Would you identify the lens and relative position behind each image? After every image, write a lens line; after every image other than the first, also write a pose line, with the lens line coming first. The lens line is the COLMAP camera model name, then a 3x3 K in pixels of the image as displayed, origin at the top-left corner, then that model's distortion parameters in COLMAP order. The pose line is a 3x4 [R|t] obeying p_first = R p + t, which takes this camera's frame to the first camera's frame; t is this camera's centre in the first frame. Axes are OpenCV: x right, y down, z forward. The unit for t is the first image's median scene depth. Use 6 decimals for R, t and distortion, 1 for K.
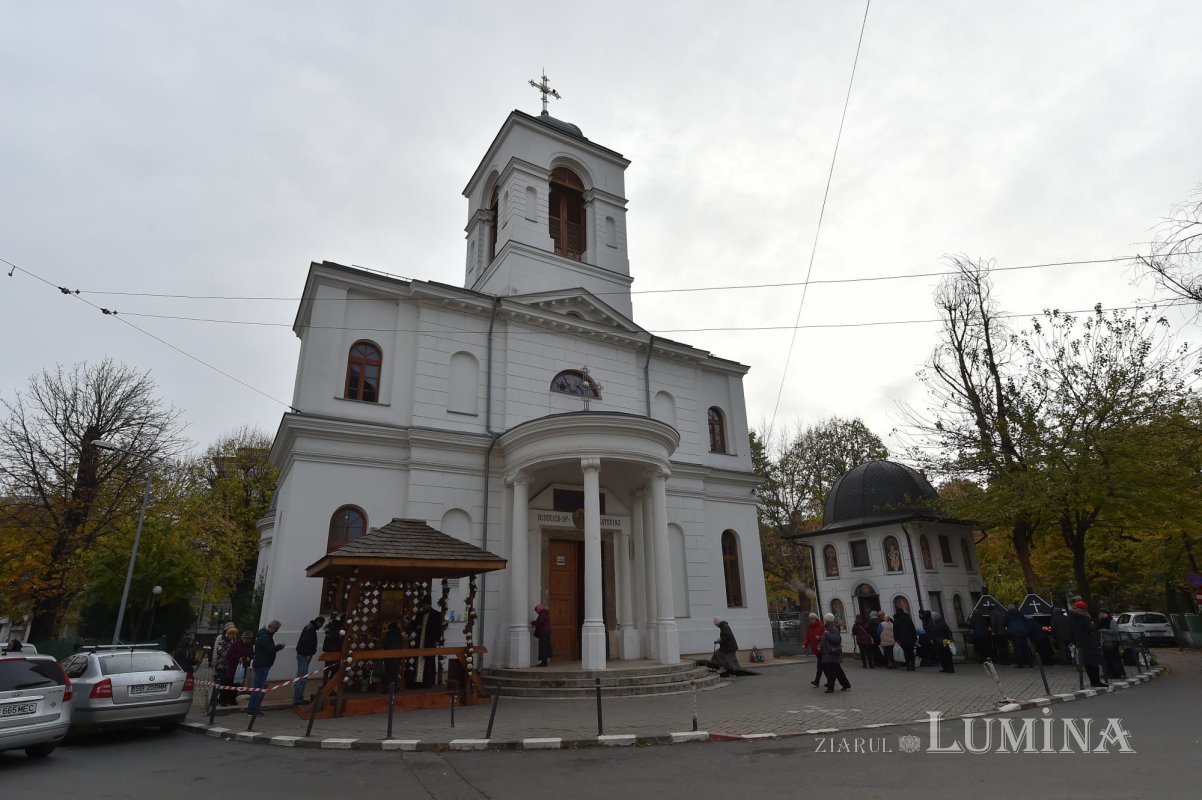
lens RADIAL K [[613.2, 0, 600.7], [0, 613.2, 398.5], [0, 0, 1]] dist [-0.000504, -0.000201]
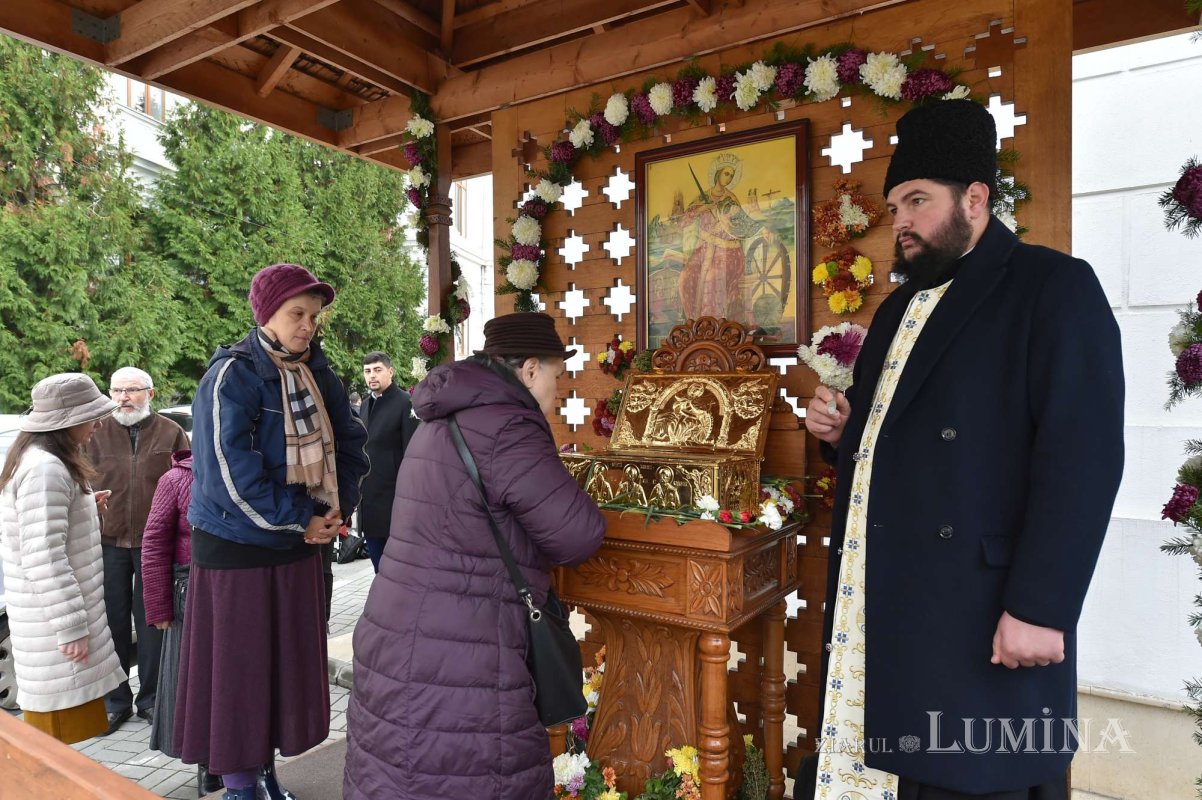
lens RADIAL K [[810.8, 0, 596.1], [0, 810.8, 403.1], [0, 0, 1]] dist [-0.003280, -0.001545]
pose [[0.413481, 0.031326, -0.909974, -0.192597], [0.301033, 0.938502, 0.169094, 0.329144], [0.859309, -0.343850, 0.378623, 0.900413]]
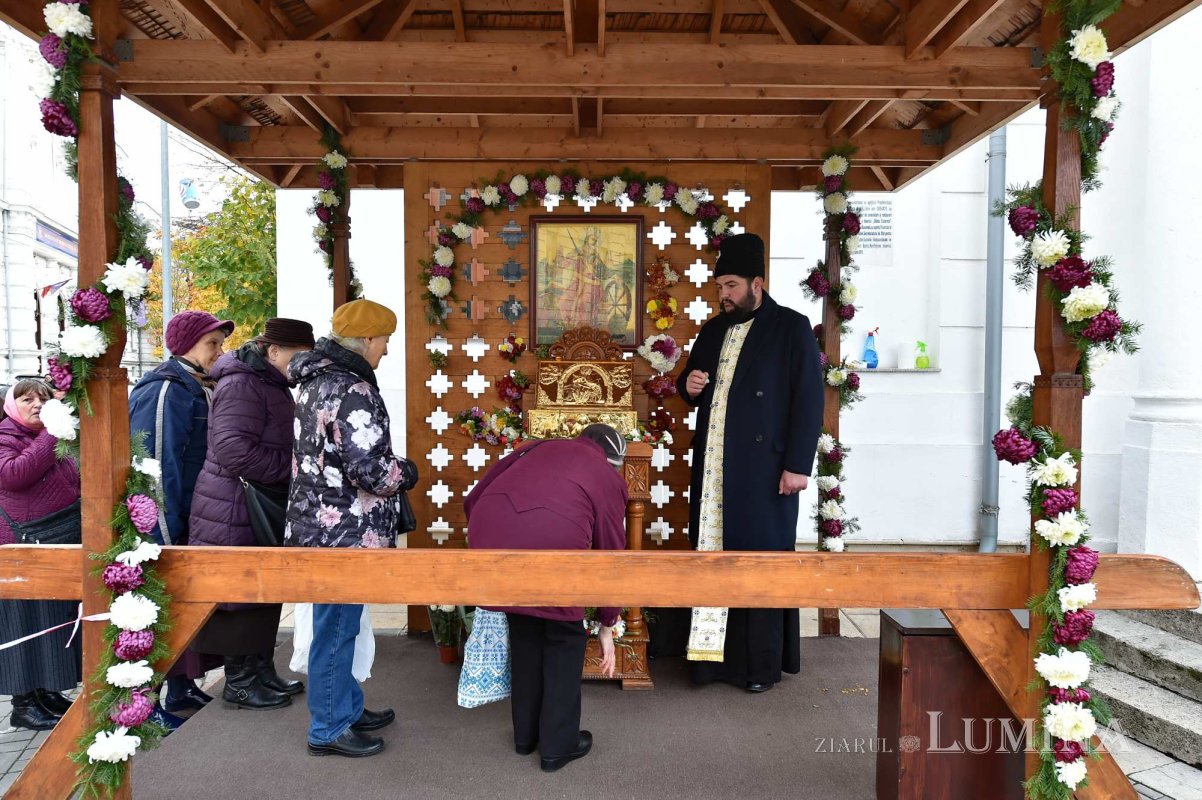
lens RADIAL K [[810.8, 0, 596.1], [0, 810.8, 403.1], [0, 0, 1]] dist [-0.003280, -0.001545]
pose [[0.862000, 0.049331, -0.504502, -0.192993], [0.145649, 0.929183, 0.339715, 0.278165], [0.485533, -0.366314, 0.793770, 0.761465]]
